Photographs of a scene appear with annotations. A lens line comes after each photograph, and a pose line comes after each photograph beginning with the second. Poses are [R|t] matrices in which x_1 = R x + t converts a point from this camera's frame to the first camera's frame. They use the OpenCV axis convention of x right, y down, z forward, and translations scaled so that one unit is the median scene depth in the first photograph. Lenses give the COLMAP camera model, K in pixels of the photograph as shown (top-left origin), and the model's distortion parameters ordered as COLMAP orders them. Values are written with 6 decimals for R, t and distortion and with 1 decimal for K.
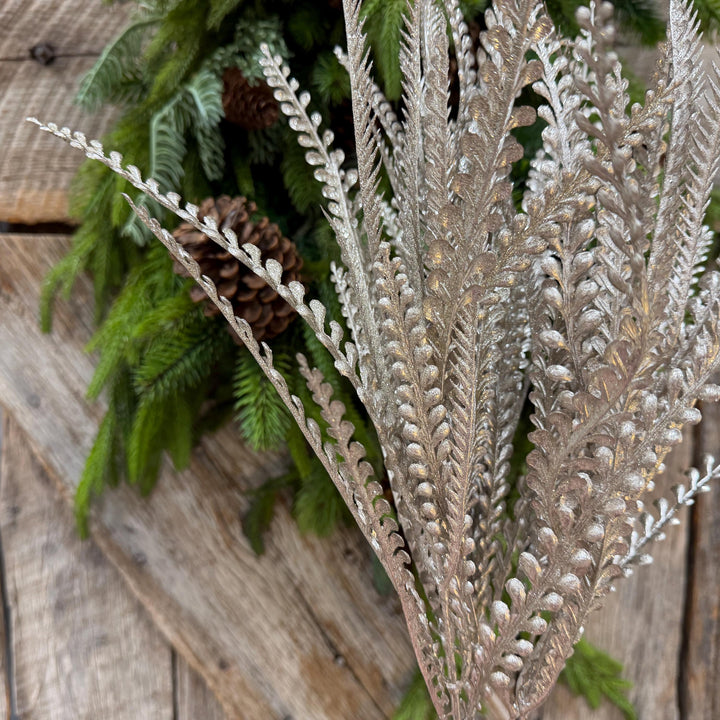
lens RADIAL K [[668.7, 0, 350.9], [0, 668.7, 365.6], [0, 0, 1]] dist [-0.057616, 0.000000]
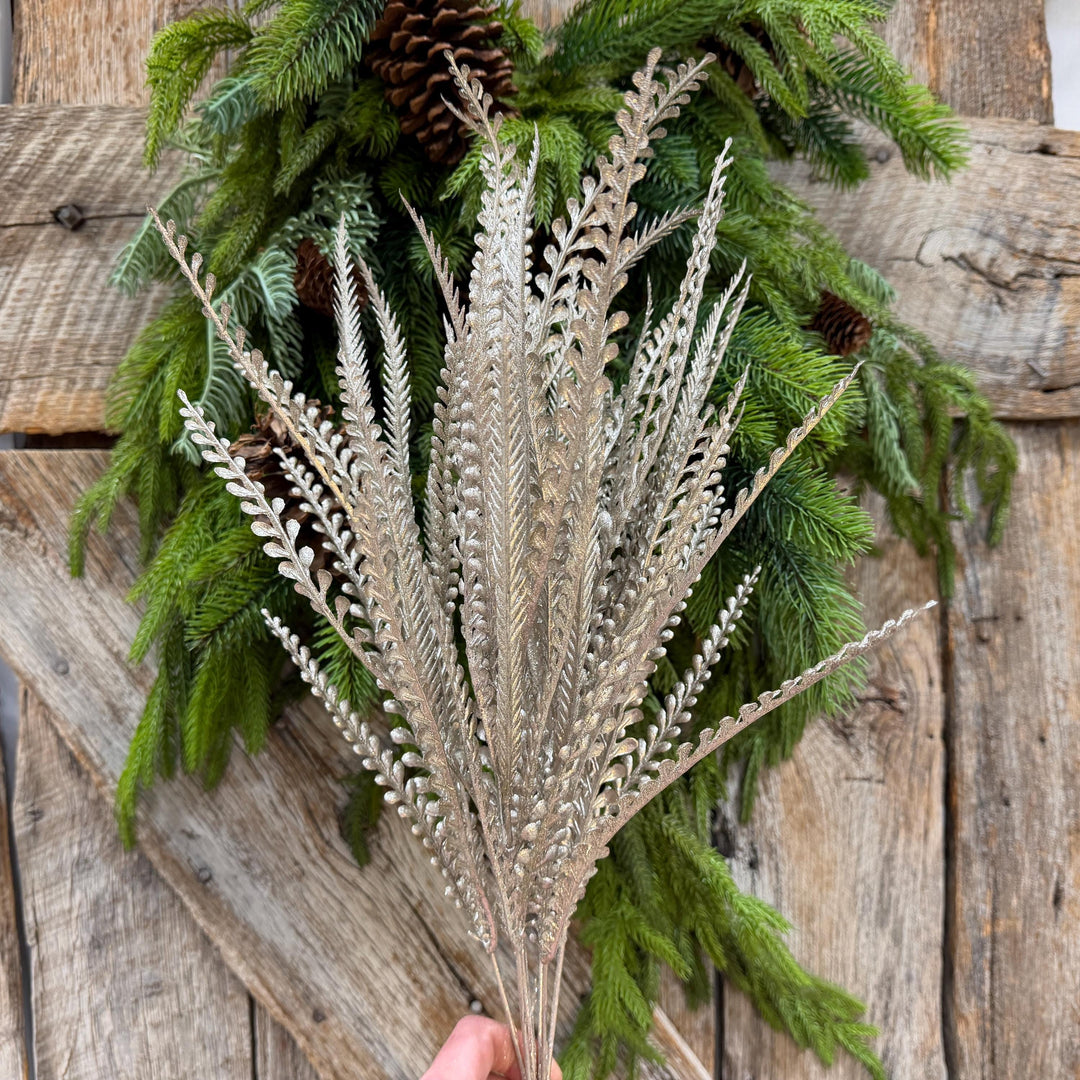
lens RADIAL K [[1003.0, 0, 543.4], [0, 1003.0, 549.8], [0, 0, 1]] dist [-0.057616, 0.000000]
pose [[0.999527, -0.028201, 0.012245, 0.063528], [0.028833, 0.998076, -0.054885, -0.001894], [-0.010673, 0.055212, 0.998418, -0.147518]]
